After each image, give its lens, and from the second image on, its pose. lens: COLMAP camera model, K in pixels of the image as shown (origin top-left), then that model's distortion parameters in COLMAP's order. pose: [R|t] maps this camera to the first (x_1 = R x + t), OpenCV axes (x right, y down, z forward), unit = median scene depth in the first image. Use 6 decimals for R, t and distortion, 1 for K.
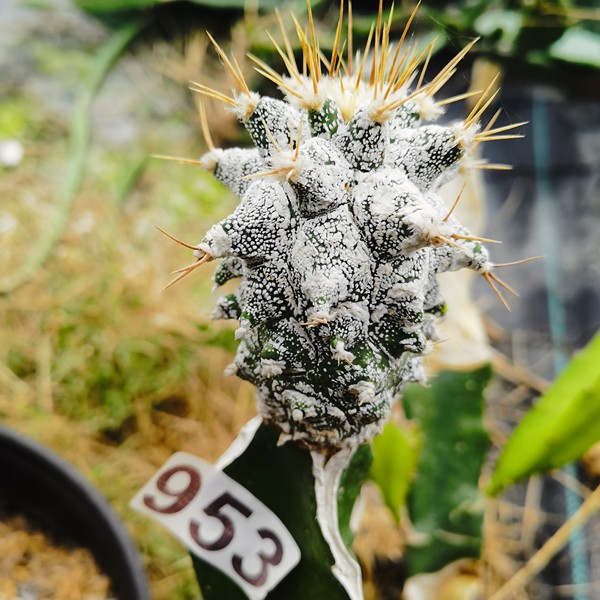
lens RADIAL K [[660.4, 0, 301.9], [0, 660.4, 300.8], [0, 0, 1]] dist [0.013670, -0.017246]
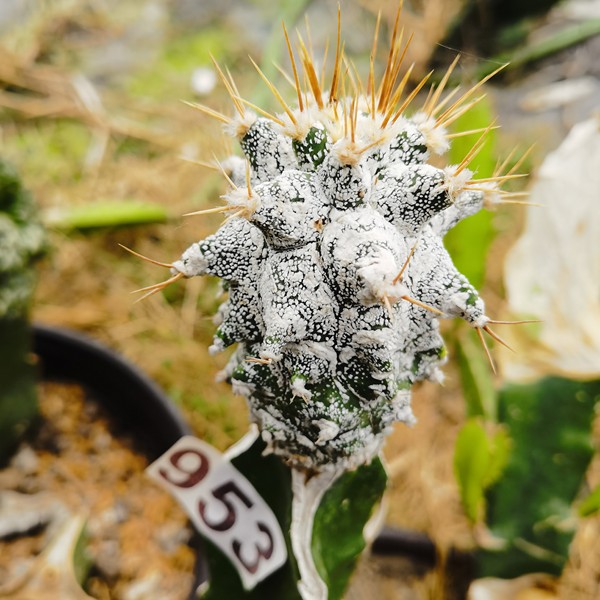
lens RADIAL K [[666.8, 0, 298.4], [0, 666.8, 297.5], [0, 0, 1]] dist [0.004641, -0.031907]
pose [[0.956144, 0.145968, -0.253932, 0.285779], [-0.124132, 0.987206, 0.100077, -0.153014], [0.265291, -0.064166, 0.962031, 0.055419]]
